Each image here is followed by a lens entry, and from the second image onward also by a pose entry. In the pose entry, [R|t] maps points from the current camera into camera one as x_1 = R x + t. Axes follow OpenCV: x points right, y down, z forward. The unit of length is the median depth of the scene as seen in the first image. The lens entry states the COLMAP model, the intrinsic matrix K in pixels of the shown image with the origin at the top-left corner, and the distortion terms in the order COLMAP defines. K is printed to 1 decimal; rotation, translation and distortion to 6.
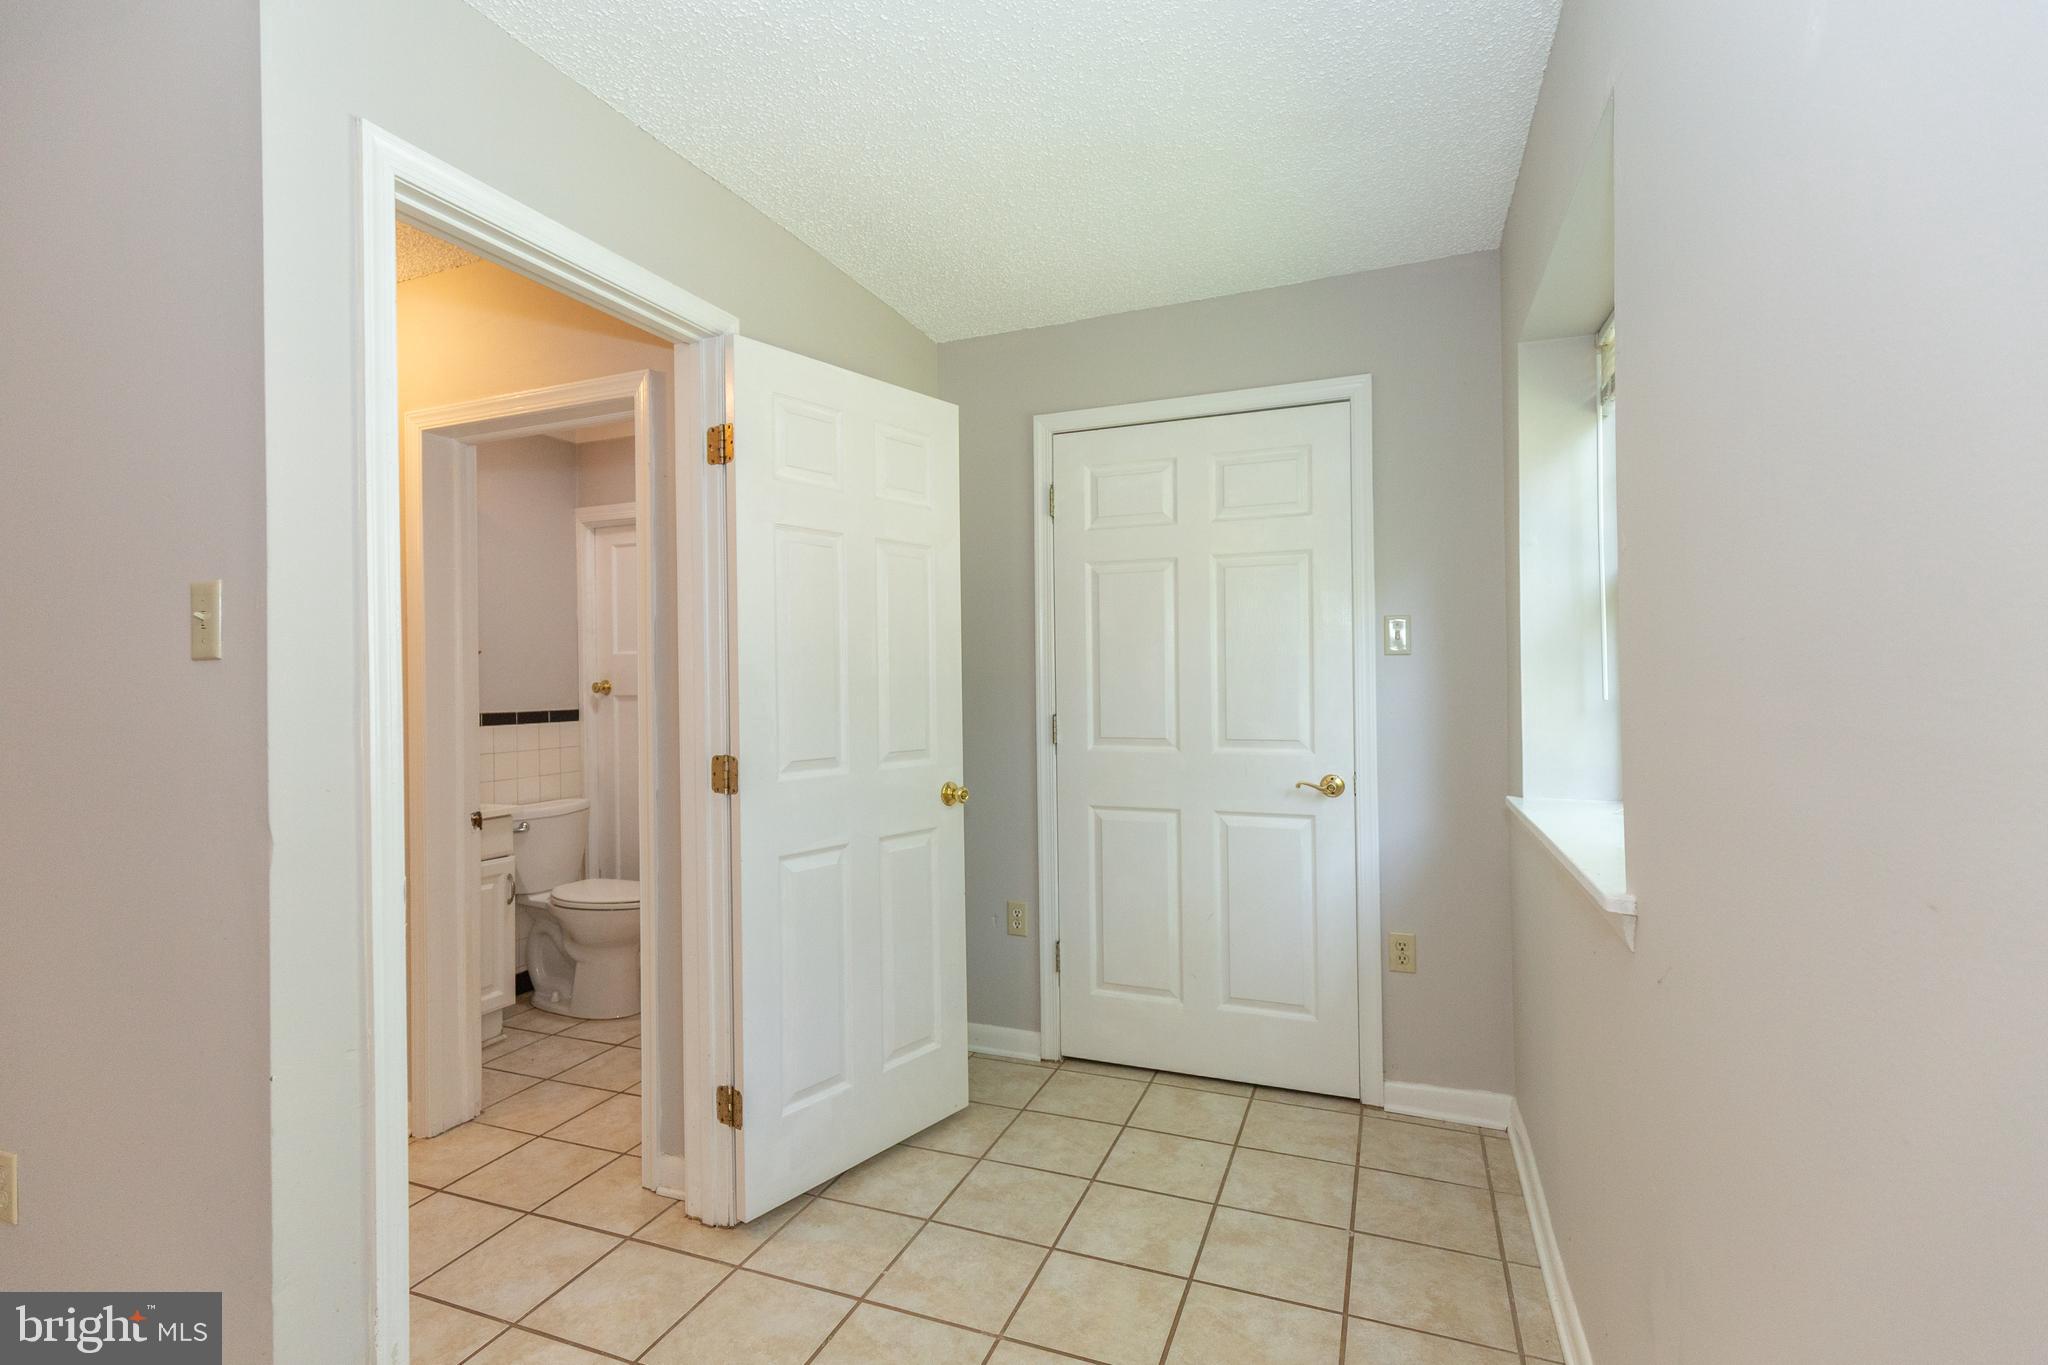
lens RADIAL K [[949.0, 0, 1017.8], [0, 949.0, 670.4], [0, 0, 1]] dist [0.002878, 0.000207]
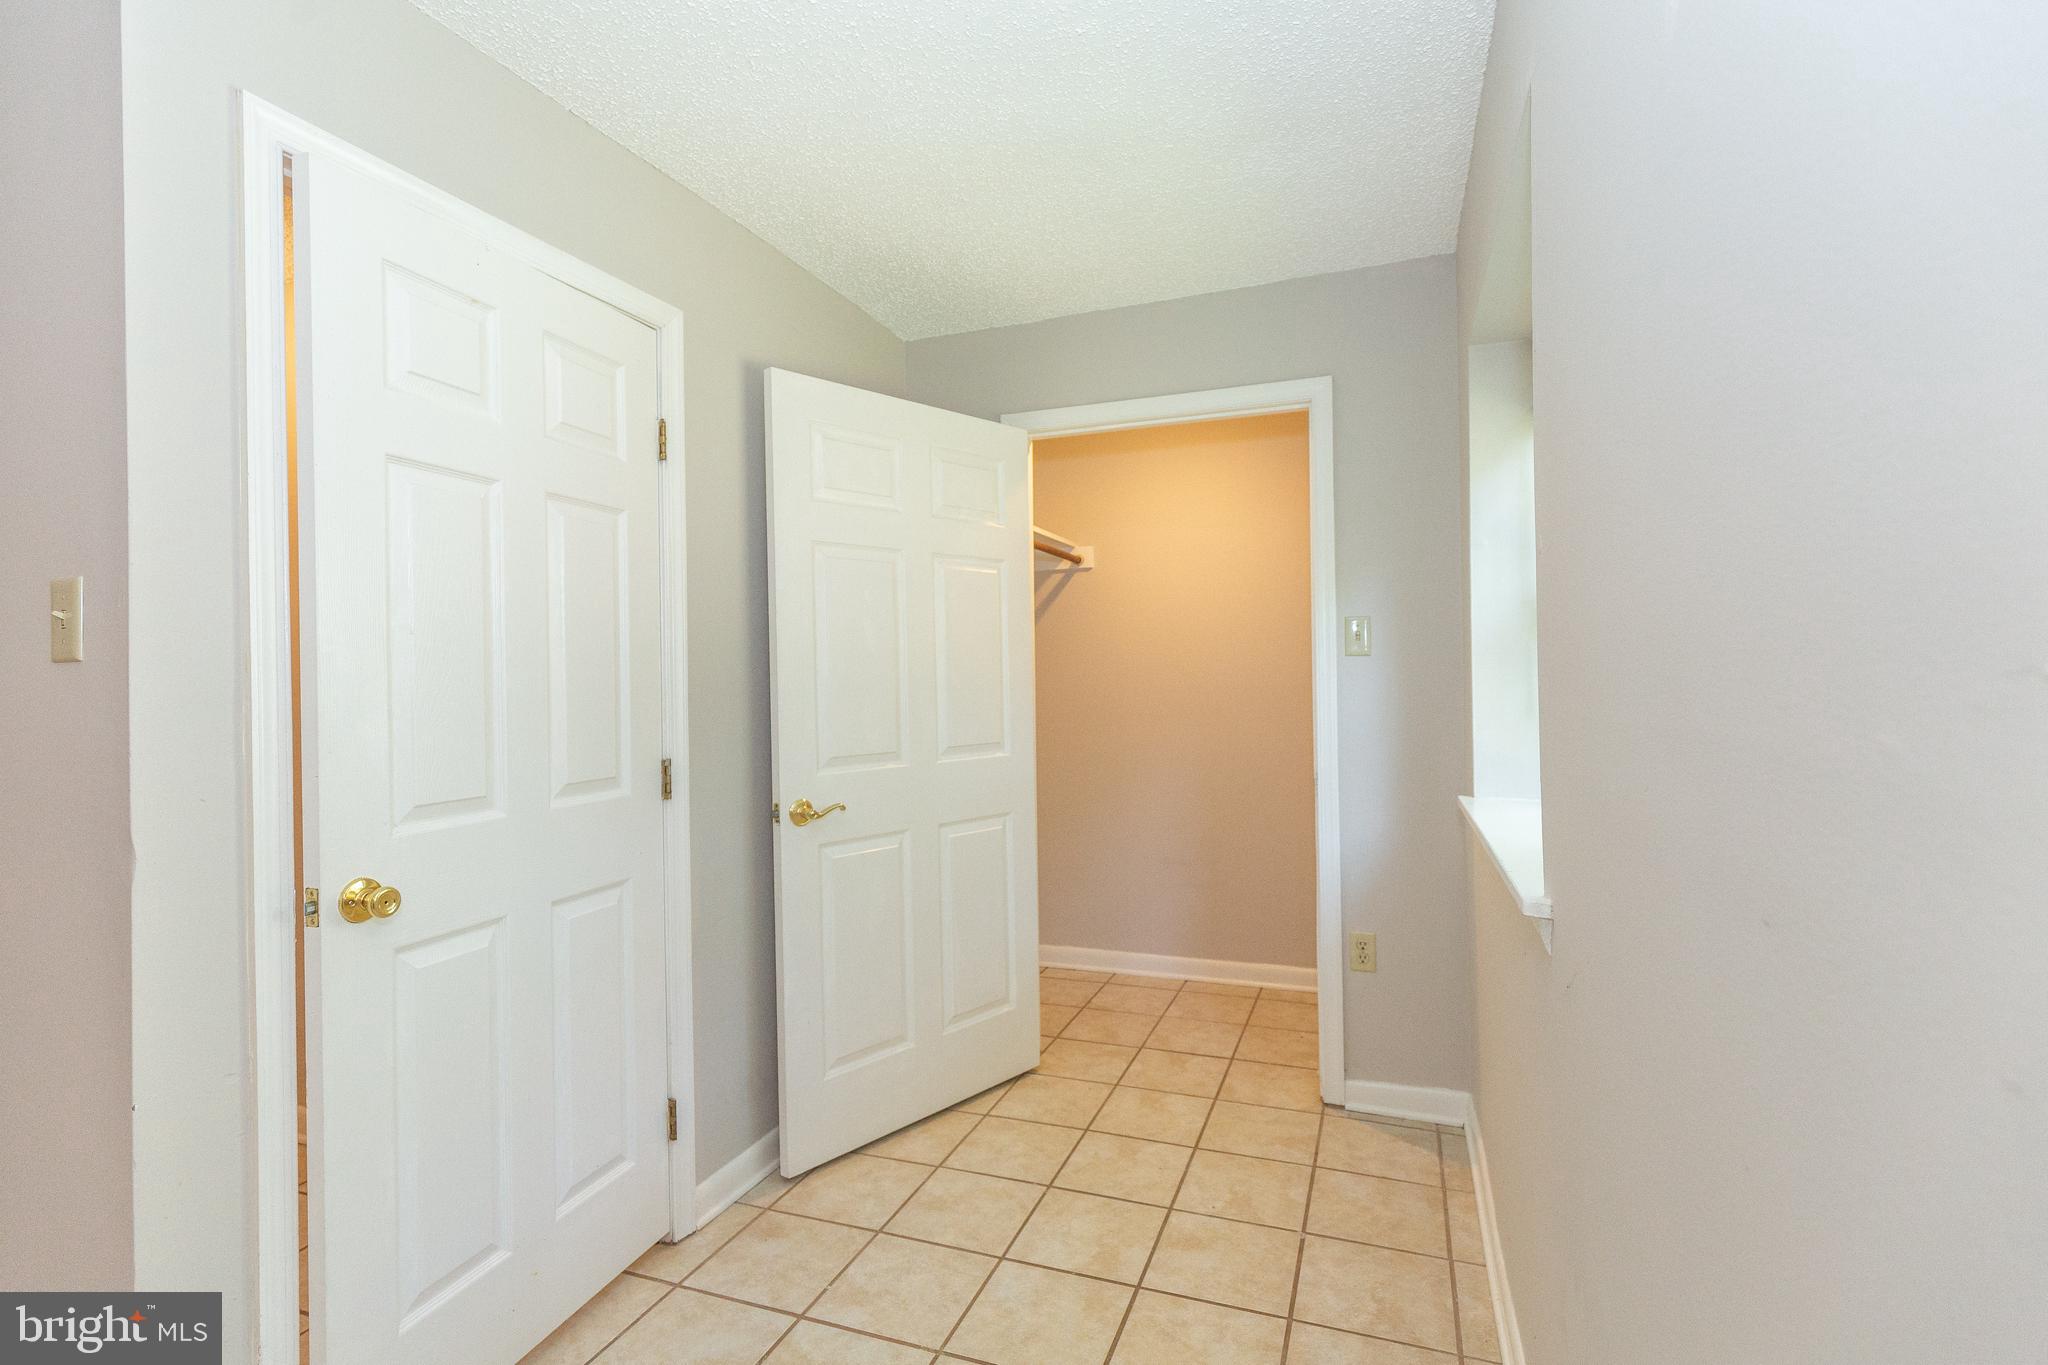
lens RADIAL K [[937.7, 0, 1058.2], [0, 937.7, 670.9], [0, 0, 1]] dist [0.001107, 0.000226]
pose [[0.999324, -0.001163, 0.036757, 0.054242], [0.001166, 0.999999, -0.000083, -0.000599], [-0.036757, 0.000126, 0.999324, 0.022699]]
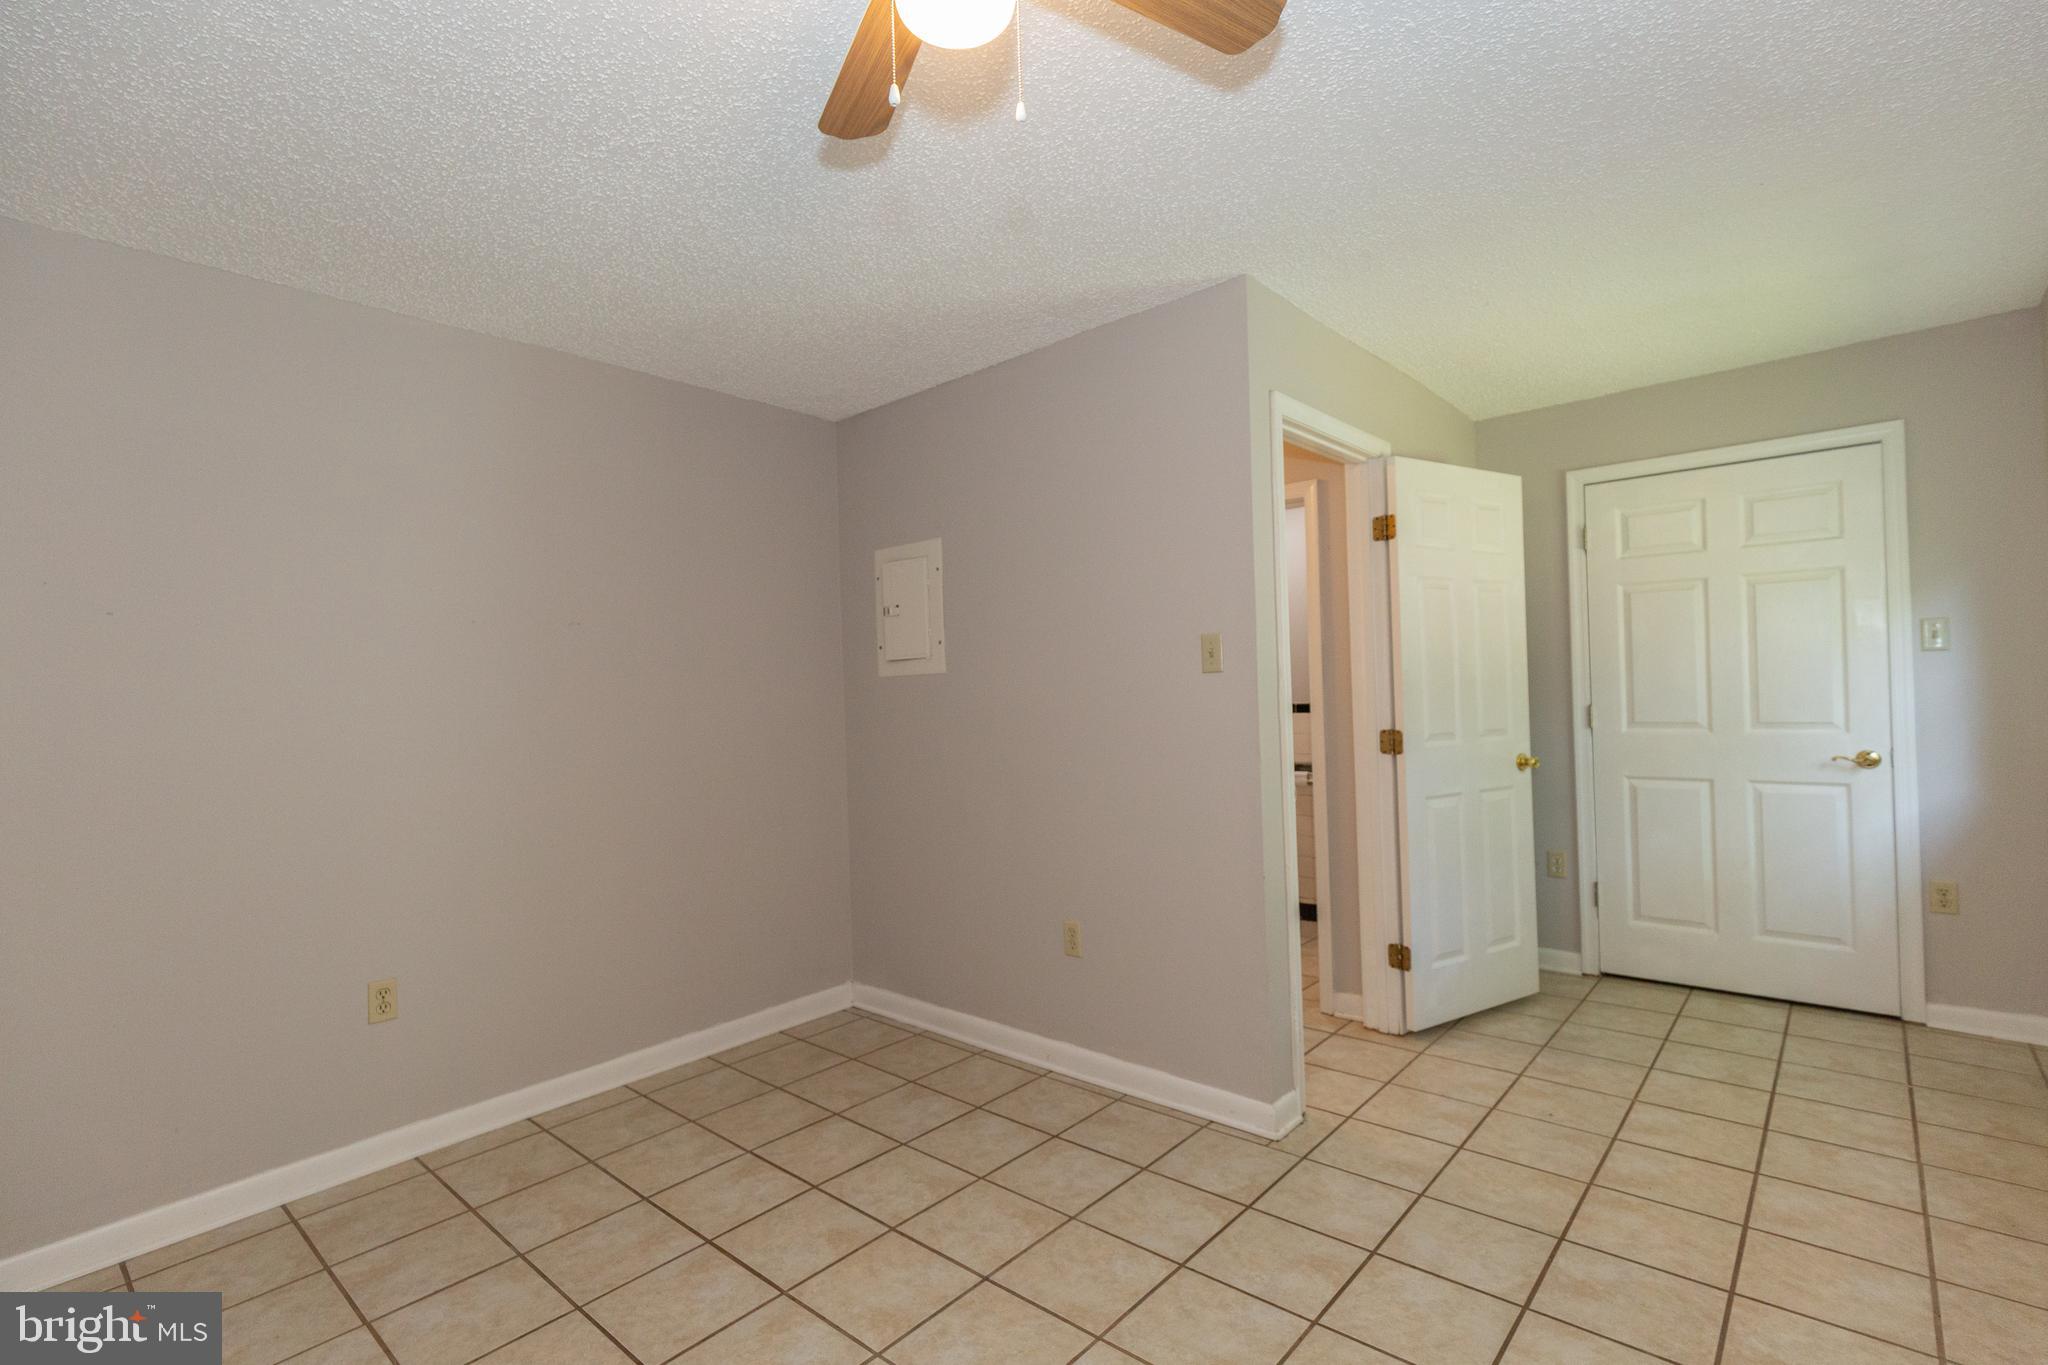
lens RADIAL K [[942.5, 0, 1024.0], [0, 942.5, 682.5], [0, 0, 1]] dist [-0.002500, 0.000173]
pose [[0.939197, -0.017853, -0.342916, -0.326326], [0.019716, 0.999804, 0.001947, -0.001164], [0.342814, -0.008590, 0.939364, -0.609268]]
